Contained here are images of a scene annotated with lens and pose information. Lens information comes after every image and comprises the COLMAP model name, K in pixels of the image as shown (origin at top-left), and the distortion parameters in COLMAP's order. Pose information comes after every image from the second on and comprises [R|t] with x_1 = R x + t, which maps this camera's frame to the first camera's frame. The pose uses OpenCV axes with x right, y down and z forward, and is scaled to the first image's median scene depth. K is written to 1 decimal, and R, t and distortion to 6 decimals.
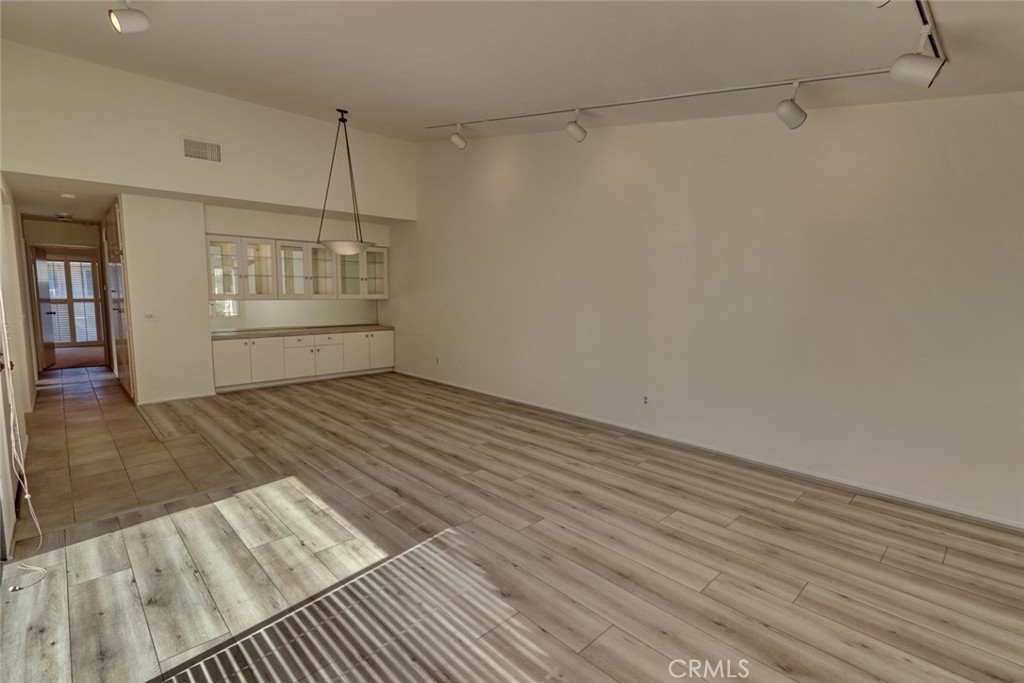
lens RADIAL K [[476.3, 0, 509.3], [0, 476.3, 340.5], [0, 0, 1]] dist [0.006042, -0.001872]
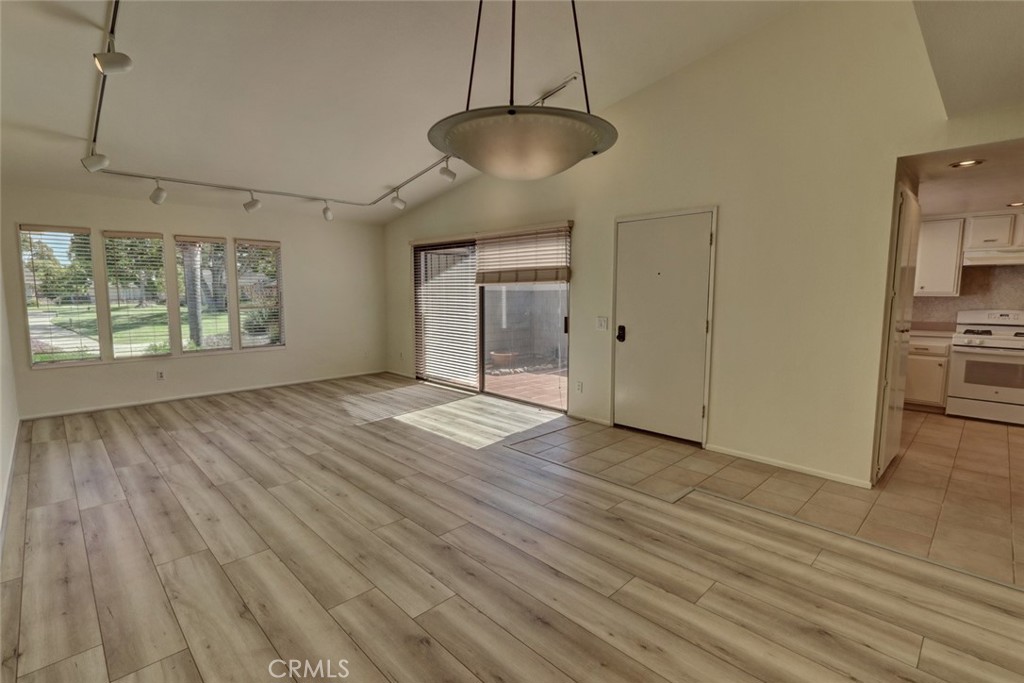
lens RADIAL K [[476.3, 0, 513.1], [0, 476.3, 337.9], [0, 0, 1]] dist [0.006042, -0.001872]
pose [[-0.999741, -0.006726, -0.021725, -0.525917], [-0.011032, 0.978775, 0.204640, -0.228233], [0.019888, 0.204827, -0.978596, 2.128900]]
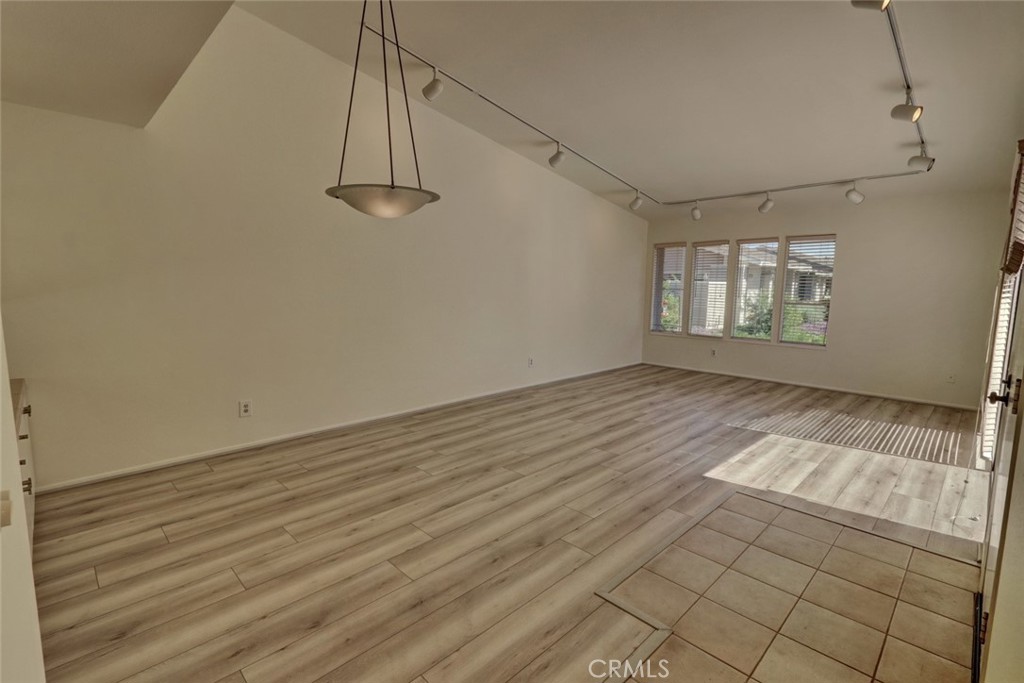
lens RADIAL K [[476.3, 0, 507.8], [0, 476.3, 343.3], [0, 0, 1]] dist [0.006042, -0.001872]
pose [[-0.016958, -0.133295, 0.990931, -1.415402], [0.096029, 0.986275, 0.134312, -0.159269], [-0.995234, 0.097436, -0.003925, 1.406833]]
